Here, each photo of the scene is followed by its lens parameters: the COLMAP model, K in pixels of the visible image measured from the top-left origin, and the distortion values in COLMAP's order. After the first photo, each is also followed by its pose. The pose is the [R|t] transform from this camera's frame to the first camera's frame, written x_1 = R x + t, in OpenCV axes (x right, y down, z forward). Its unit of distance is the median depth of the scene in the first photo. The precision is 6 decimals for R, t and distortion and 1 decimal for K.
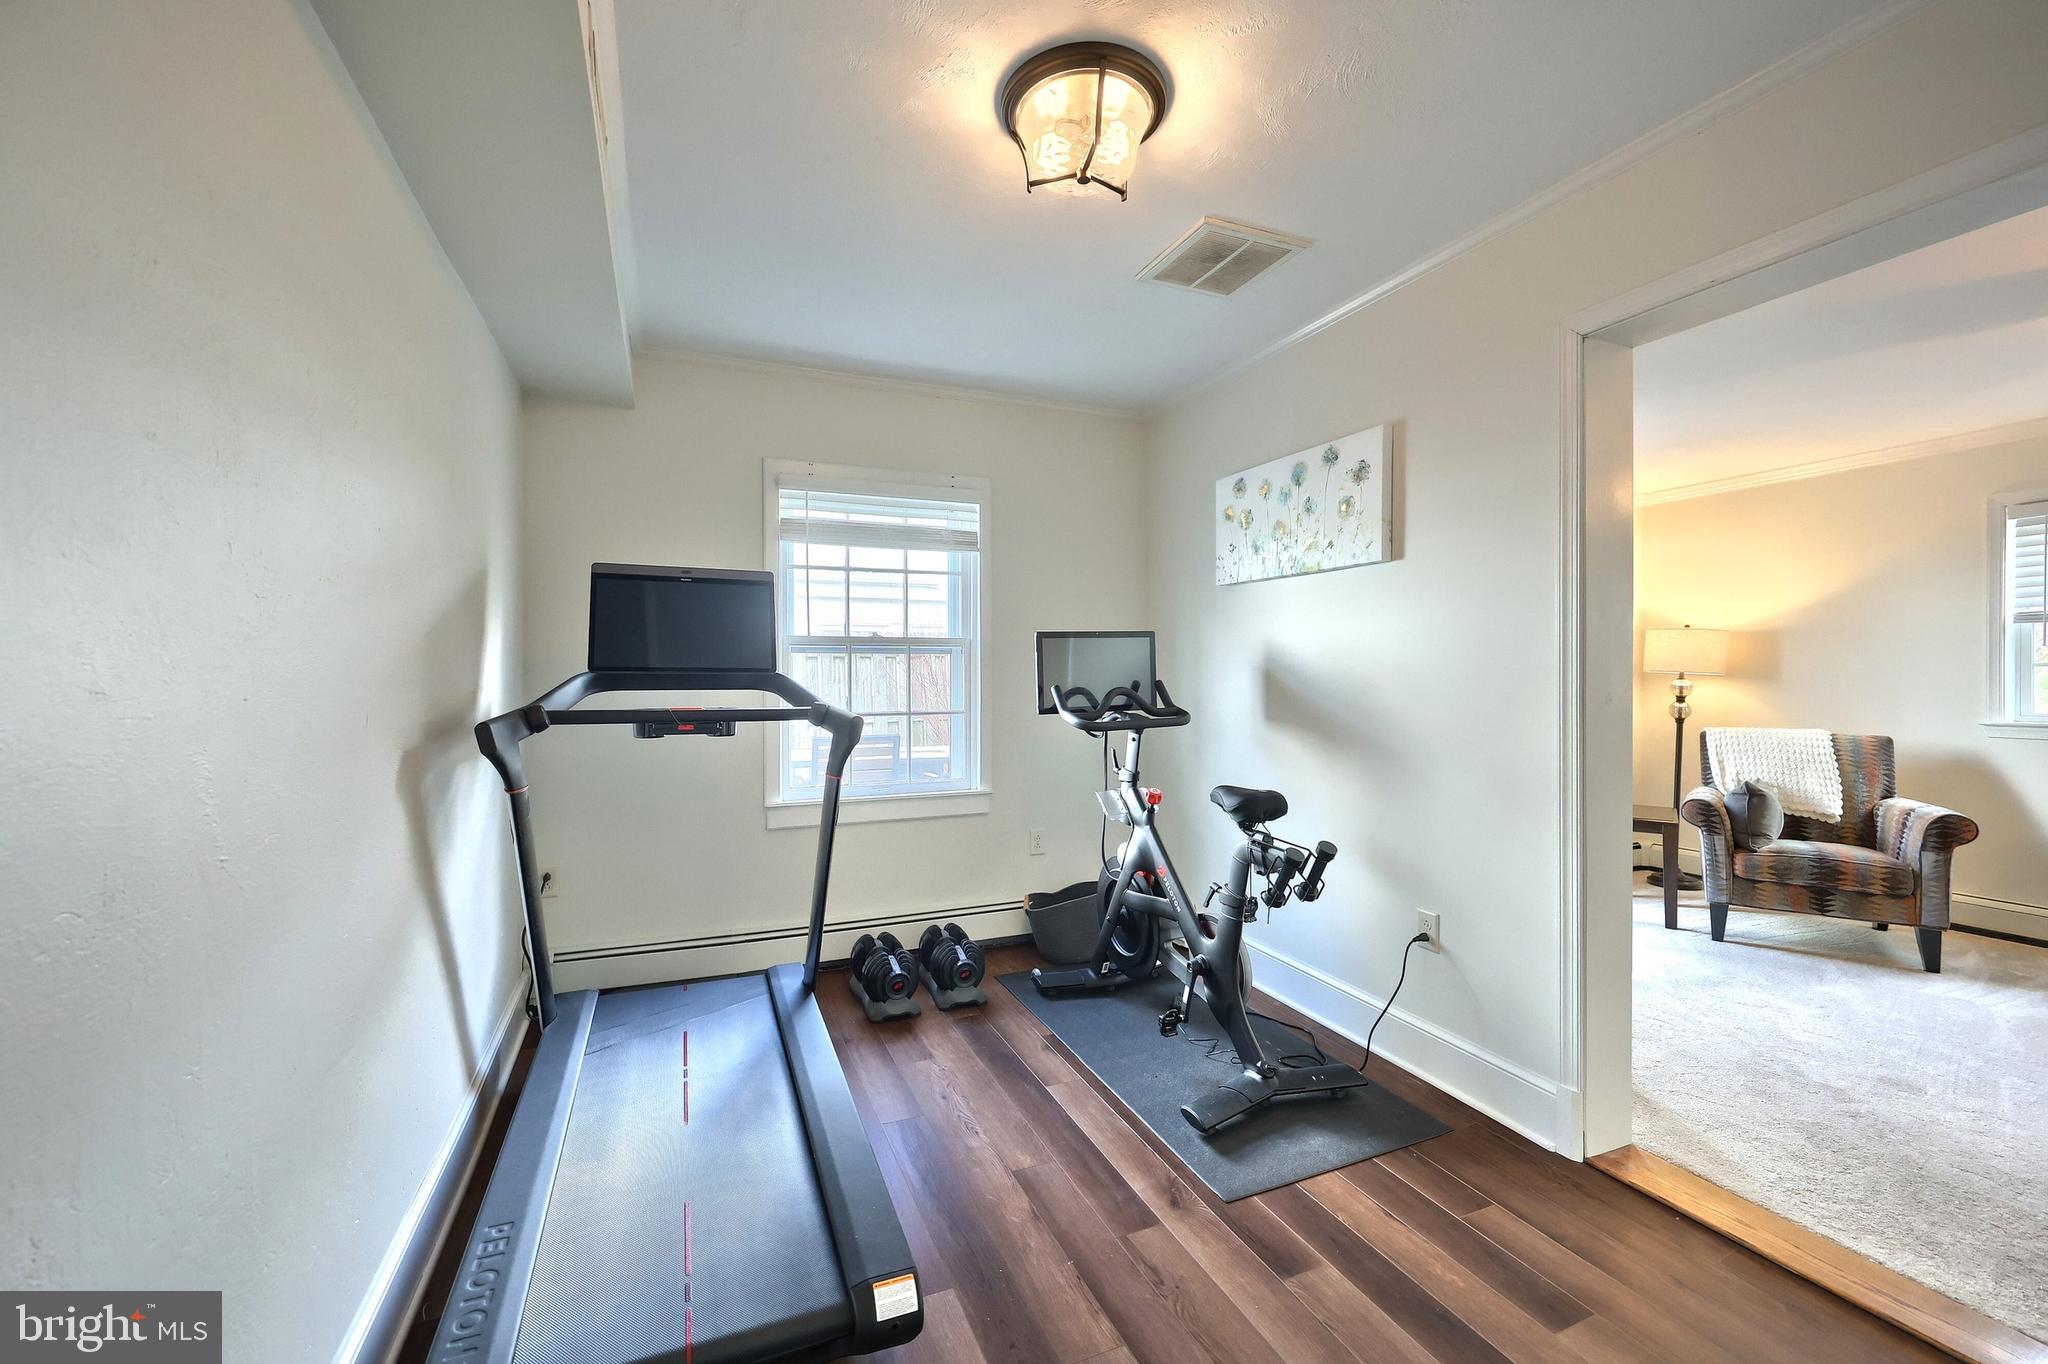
lens RADIAL K [[835.0, 0, 1016.6], [0, 835.0, 683.2], [0, 0, 1]] dist [0.003618, 0.000202]
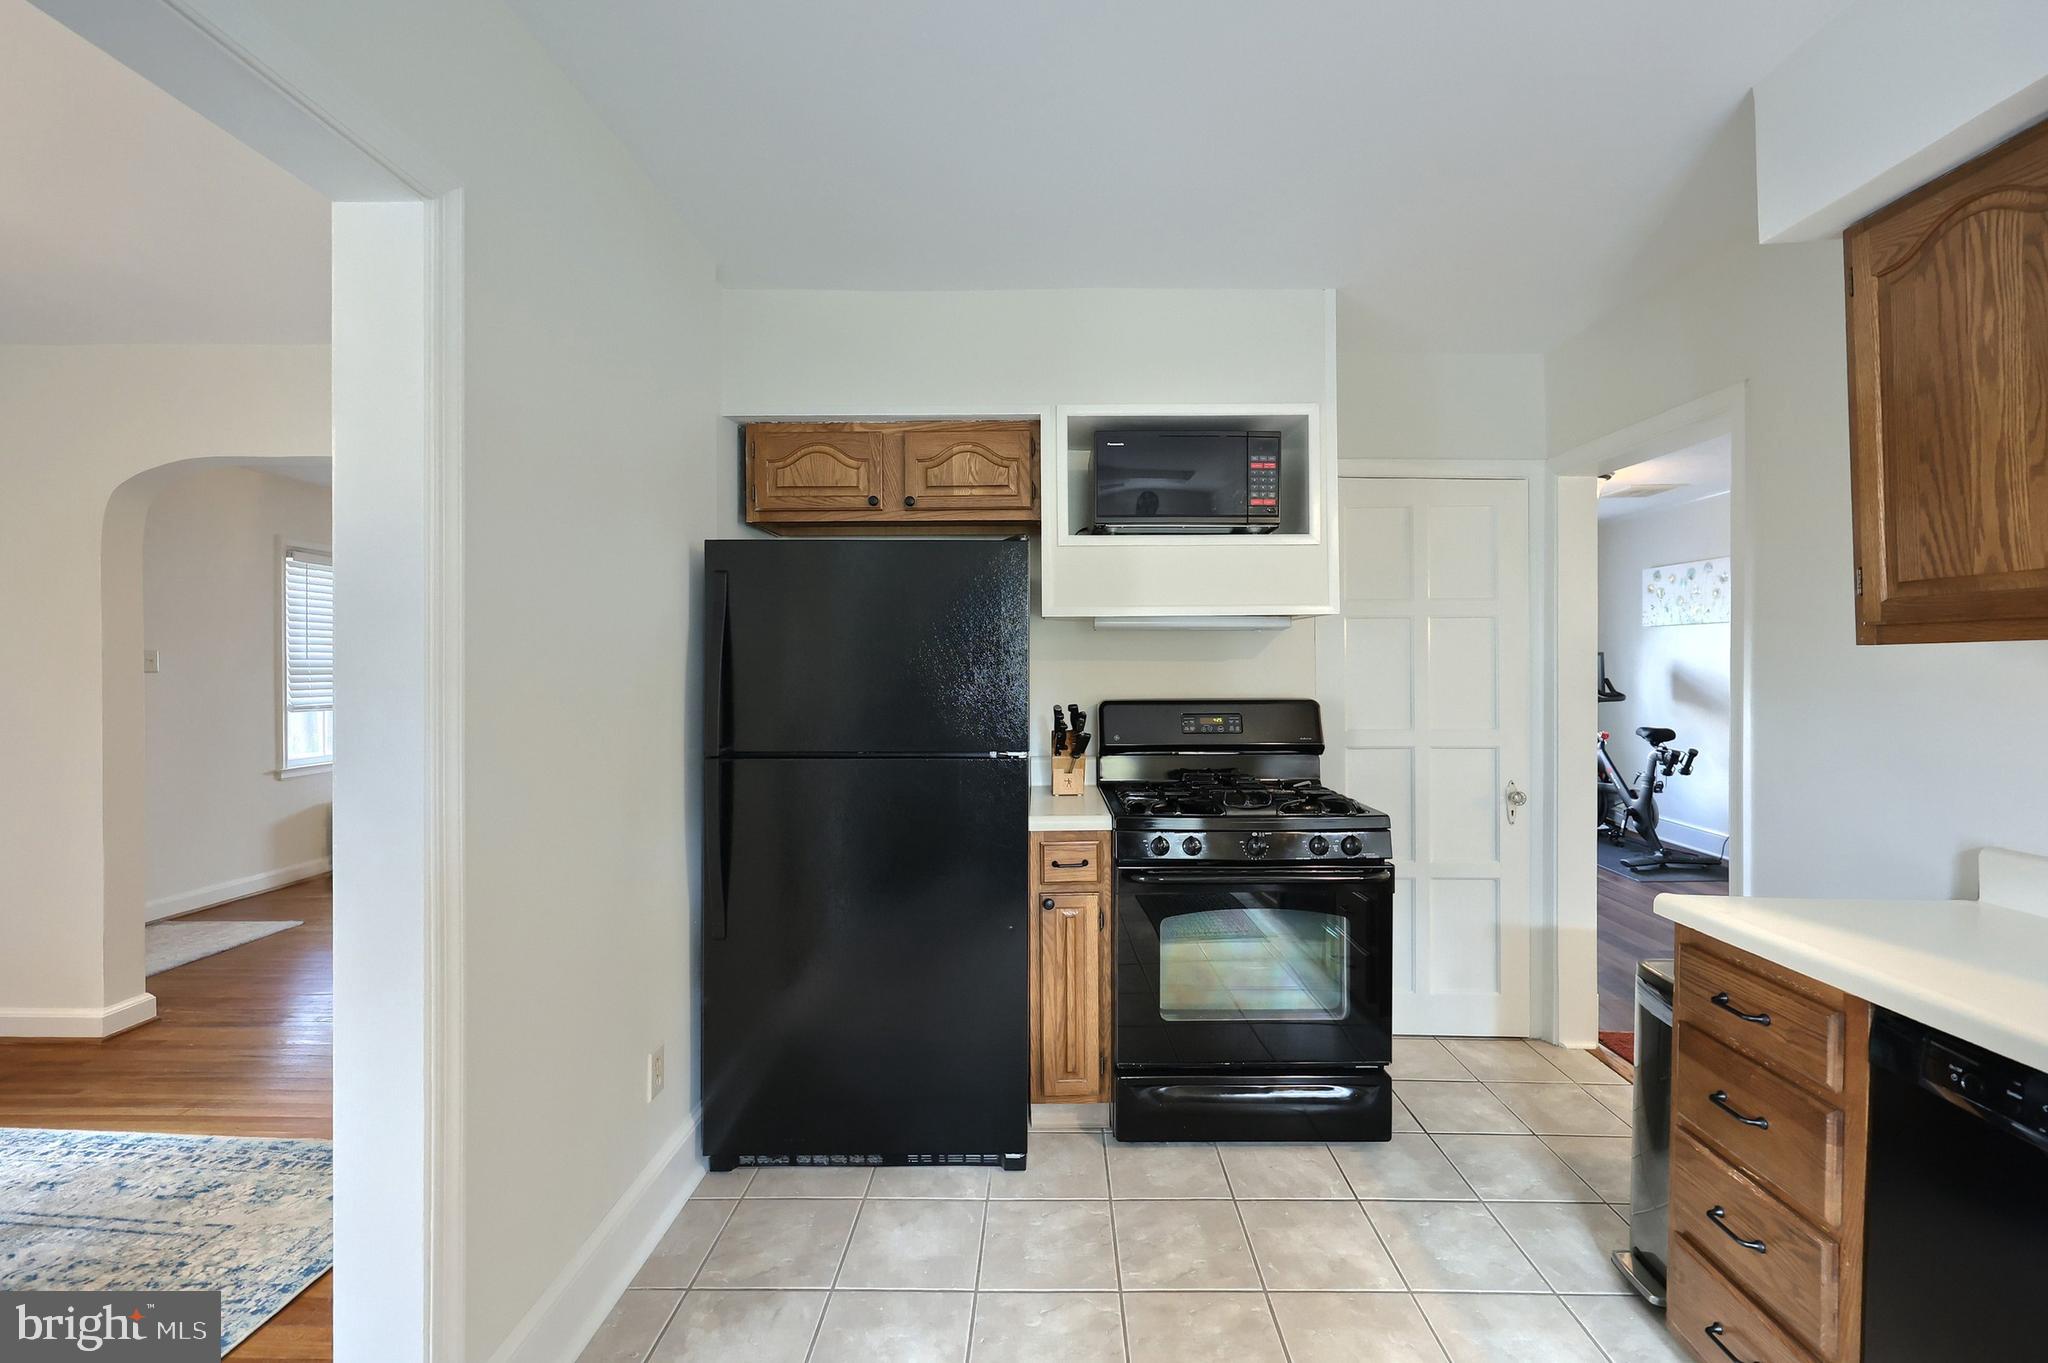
lens RADIAL K [[835.0, 0, 1036.3], [0, 835.0, 667.4], [0, 0, 1]] dist [0.003618, 0.000202]
pose [[0.910713, -0.006027, -0.412996, -0.279015], [0.004278, 0.999978, -0.005160, -0.028133], [0.413018, 0.002932, 0.910718, -1.573727]]
